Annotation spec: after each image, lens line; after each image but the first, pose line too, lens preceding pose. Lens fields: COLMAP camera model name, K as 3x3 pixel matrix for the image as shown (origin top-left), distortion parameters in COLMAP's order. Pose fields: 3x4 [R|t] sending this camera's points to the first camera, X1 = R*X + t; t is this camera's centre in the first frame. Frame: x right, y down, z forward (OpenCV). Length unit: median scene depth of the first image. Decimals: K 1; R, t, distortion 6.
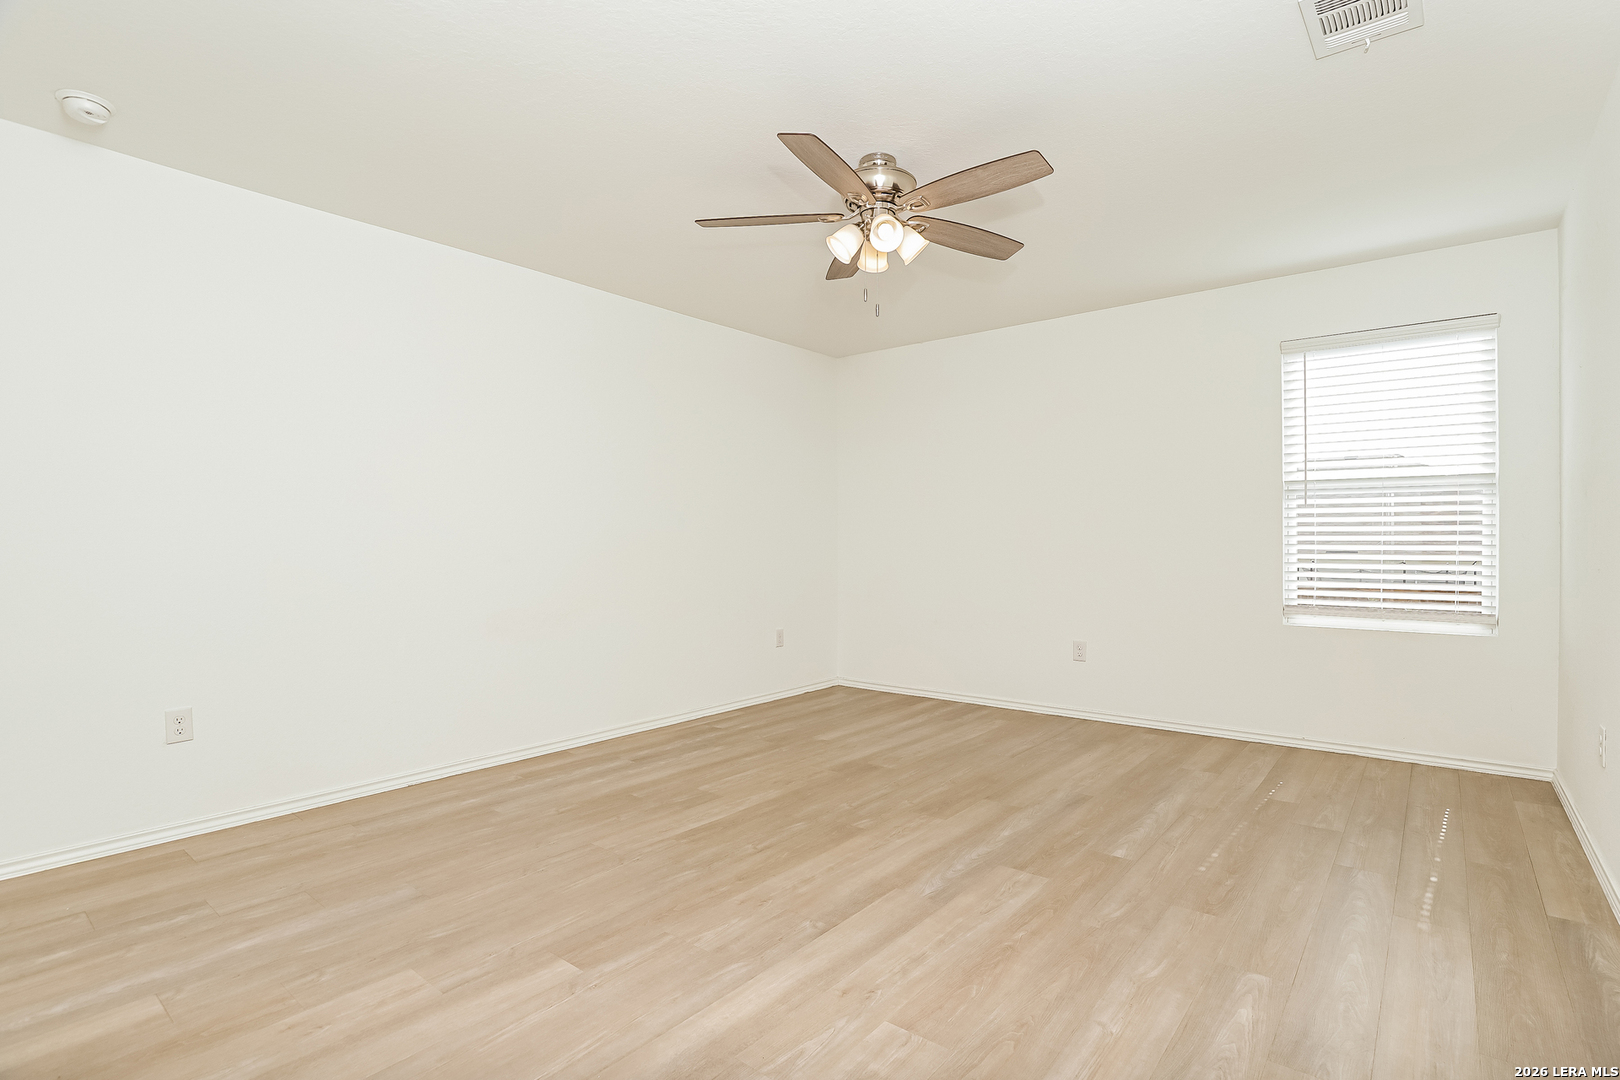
lens RADIAL K [[777.4, 0, 804.0], [0, 777.4, 533.3], [0, 0, 1]] dist [-0.029836, 0.000486]
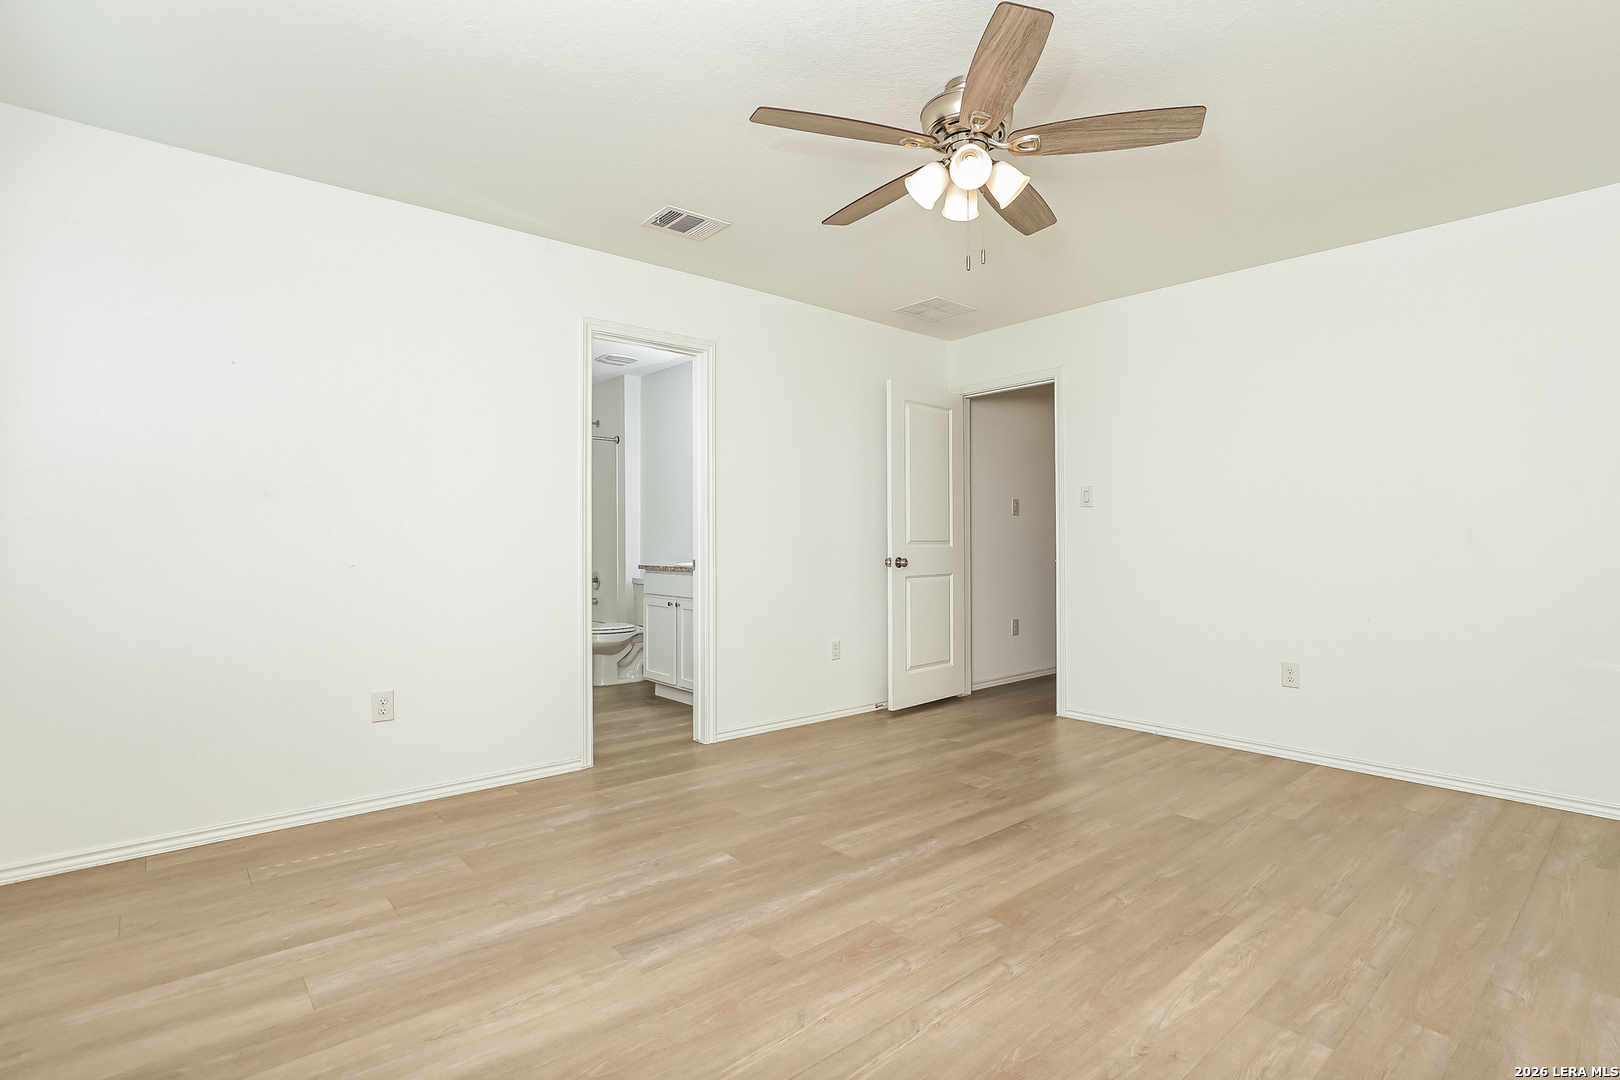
lens RADIAL K [[777.4, 0, 804.0], [0, 777.4, 533.3], [0, 0, 1]] dist [-0.029836, 0.000486]
pose [[-0.984792, 0.007248, 0.173586, 0.122719], [0.004196, 0.999830, -0.017938, 0.015252], [-0.173686, -0.016936, -0.984655, 1.822632]]
